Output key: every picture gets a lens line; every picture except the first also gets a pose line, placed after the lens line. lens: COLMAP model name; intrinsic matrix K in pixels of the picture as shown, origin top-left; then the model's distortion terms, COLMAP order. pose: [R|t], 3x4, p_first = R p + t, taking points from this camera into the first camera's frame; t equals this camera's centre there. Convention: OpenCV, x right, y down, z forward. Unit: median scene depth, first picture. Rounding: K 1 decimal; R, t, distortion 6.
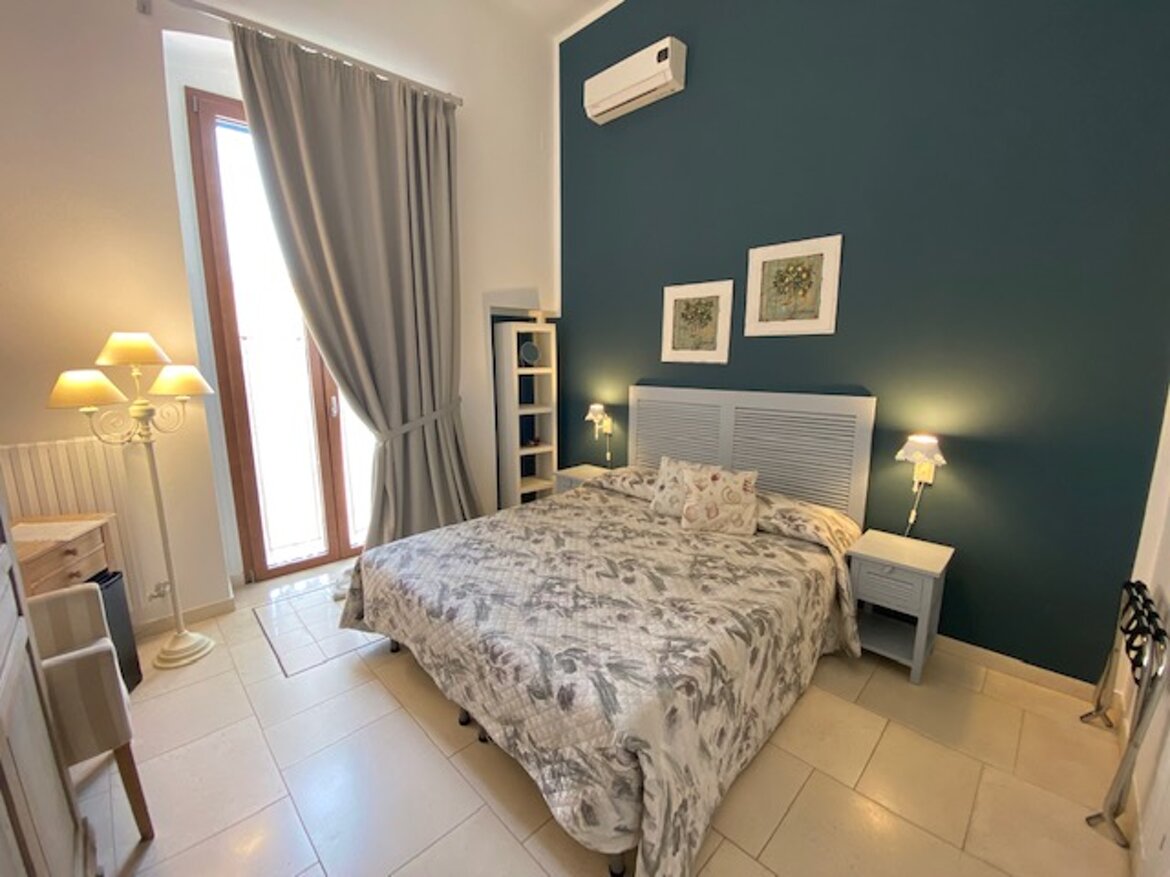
lens RADIAL K [[473.4, 0, 585.9], [0, 473.4, 439.4], [0, 0, 1]] dist [-0.001170, -0.000414]
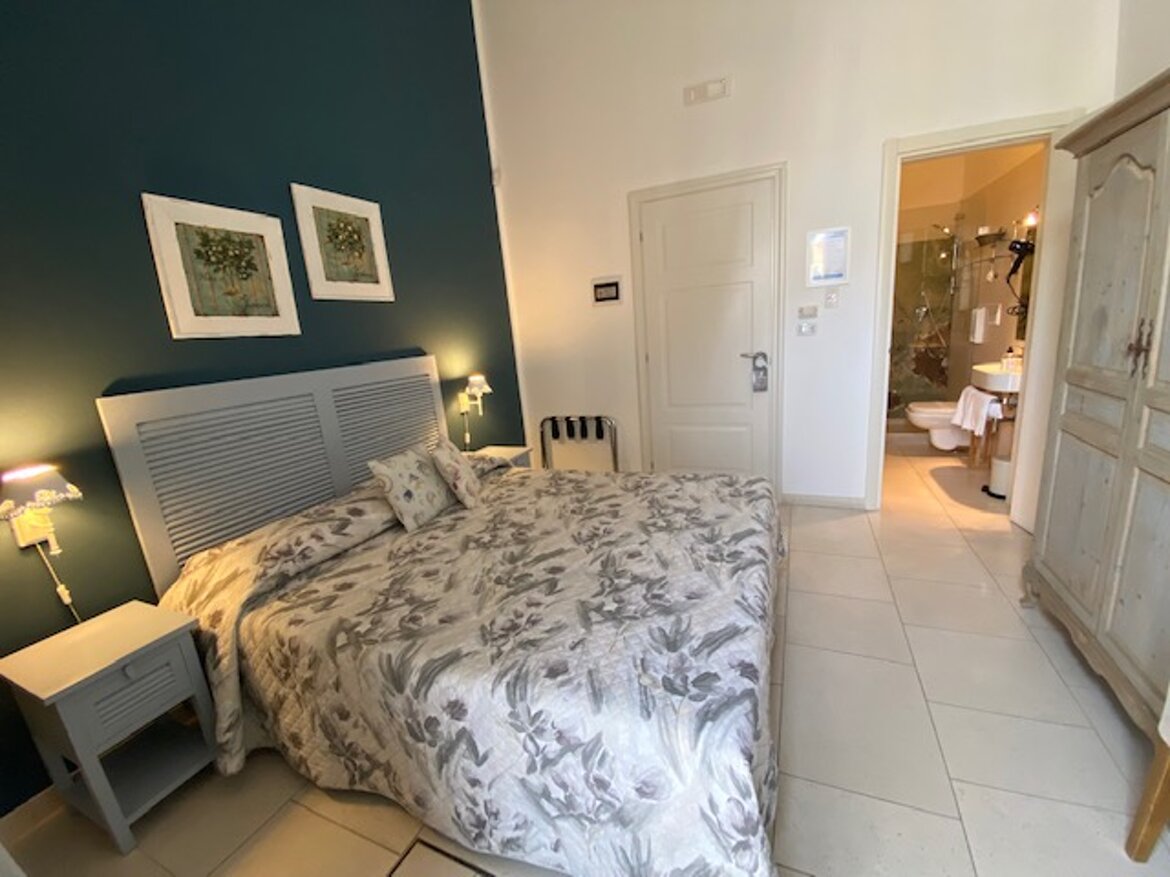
lens RADIAL K [[470.8, 0, 591.4], [0, 470.8, 436.1], [0, 0, 1]] dist [0.015385, -0.012423]
pose [[-0.379514, -0.173956, 0.908685, -0.769925], [0.241264, 0.929574, 0.278719, -0.152675], [-0.893175, 0.325011, -0.310817, 1.206086]]
